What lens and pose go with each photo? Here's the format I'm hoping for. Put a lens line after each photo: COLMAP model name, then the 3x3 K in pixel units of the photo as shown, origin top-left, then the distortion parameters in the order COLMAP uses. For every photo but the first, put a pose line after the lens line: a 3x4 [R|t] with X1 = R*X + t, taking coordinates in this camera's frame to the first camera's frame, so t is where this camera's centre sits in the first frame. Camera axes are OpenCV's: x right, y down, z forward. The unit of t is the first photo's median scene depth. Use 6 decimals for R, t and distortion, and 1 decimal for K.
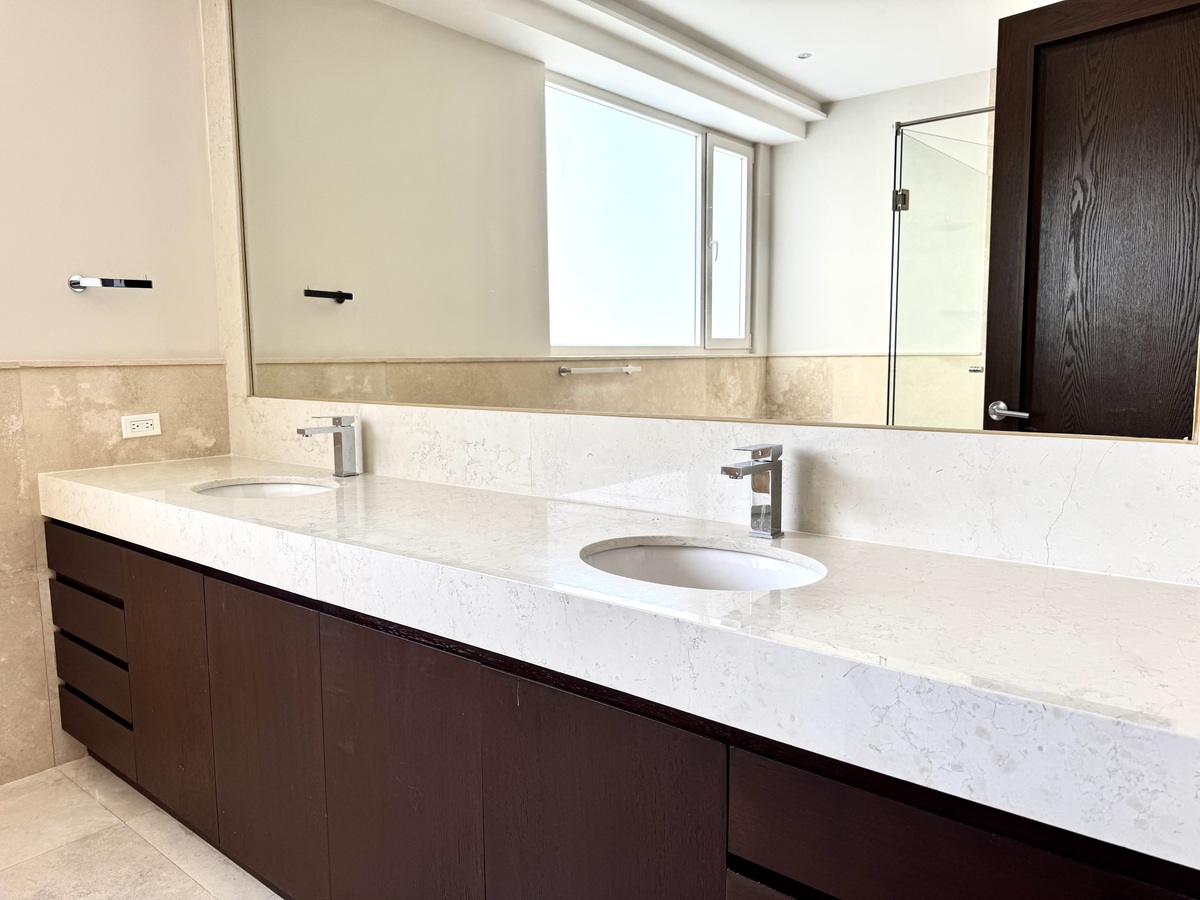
lens RADIAL K [[848.1, 0, 599.7], [0, 848.1, 458.3], [0, 0, 1]] dist [0.057302, -0.057730]
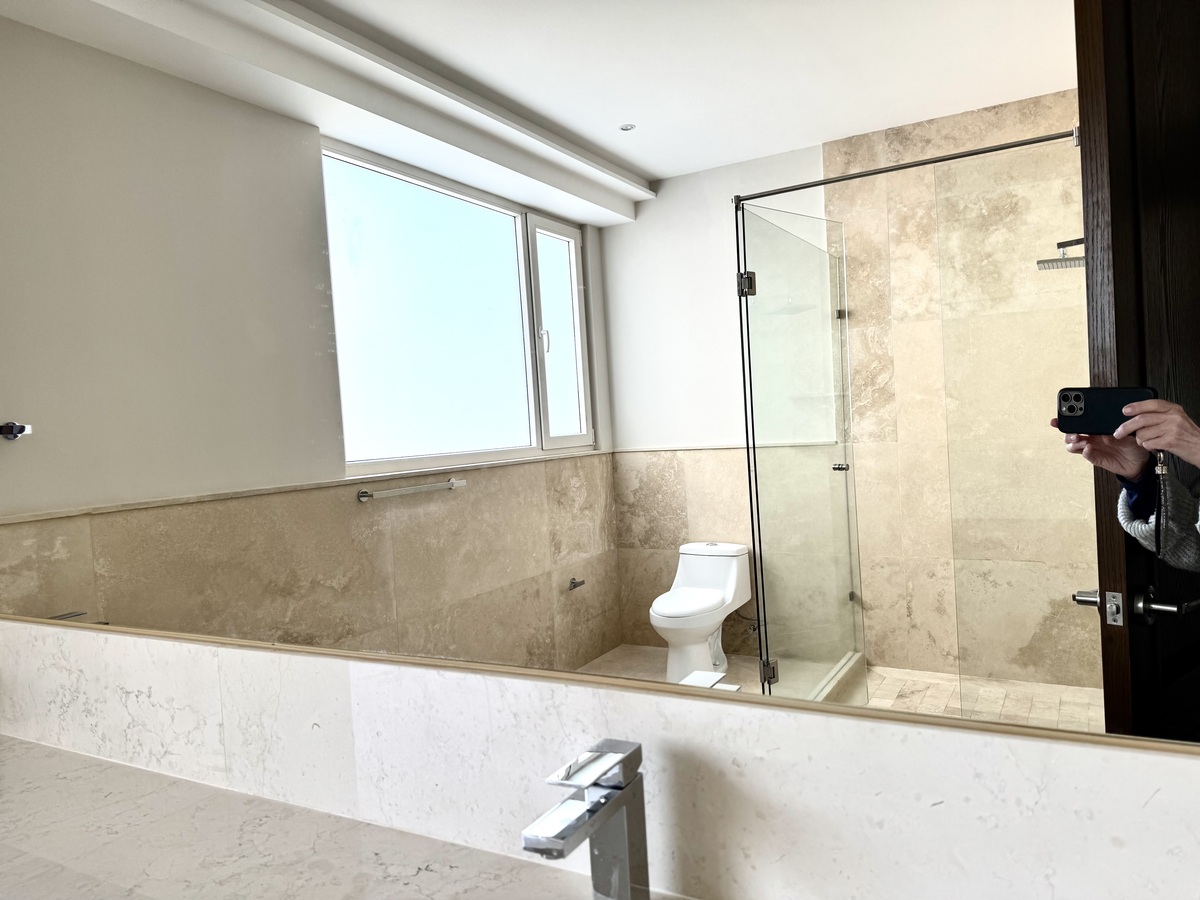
lens RADIAL K [[848.1, 0, 606.3], [0, 848.1, 446.9], [0, 0, 1]] dist [0.057302, -0.057730]
pose [[0.982090, -0.053412, 0.180681, 0.038911], [0.071909, 0.992642, -0.097421, -0.053740], [-0.174148, 0.108669, 0.978705, 0.166860]]
